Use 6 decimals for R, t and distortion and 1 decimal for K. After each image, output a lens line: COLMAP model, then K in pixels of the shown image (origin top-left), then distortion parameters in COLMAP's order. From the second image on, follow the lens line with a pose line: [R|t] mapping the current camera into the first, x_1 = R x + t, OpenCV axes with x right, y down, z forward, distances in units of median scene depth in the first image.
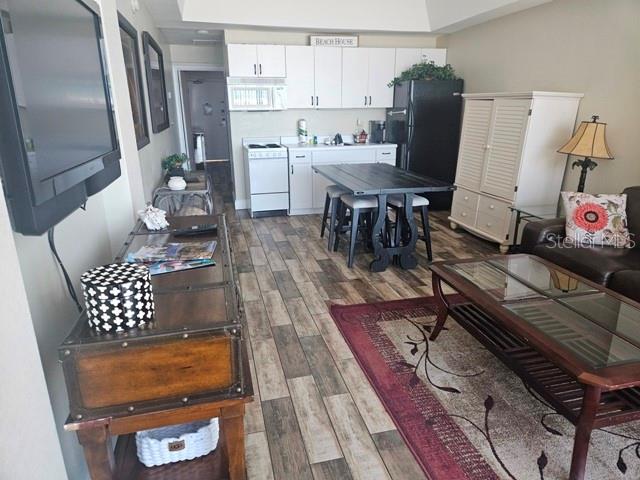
lens RADIAL K [[418.1, 0, 320.0], [0, 418.1, 240.0], [0, 0, 1]] dist [0.062237, -0.038006]
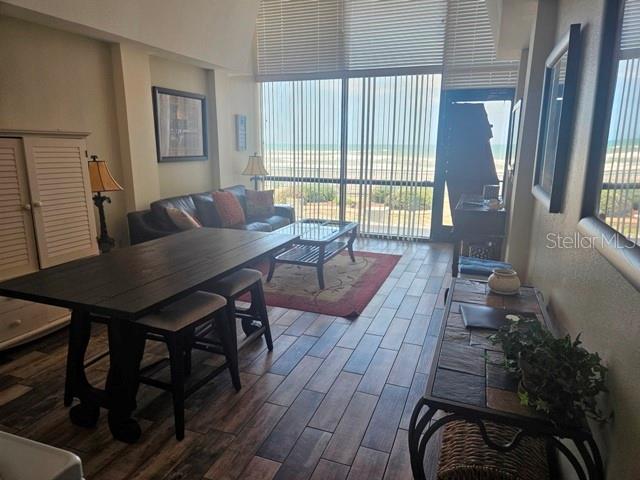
lens RADIAL K [[418.1, 0, 320.0], [0, 418.1, 240.0], [0, 0, 1]] dist [0.062237, -0.038006]
pose [[-0.818522, -0.127544, 0.560138, -0.561404], [0.171635, 0.876214, 0.450323, -0.609037], [-0.548236, 0.464738, -0.695309, 1.912697]]
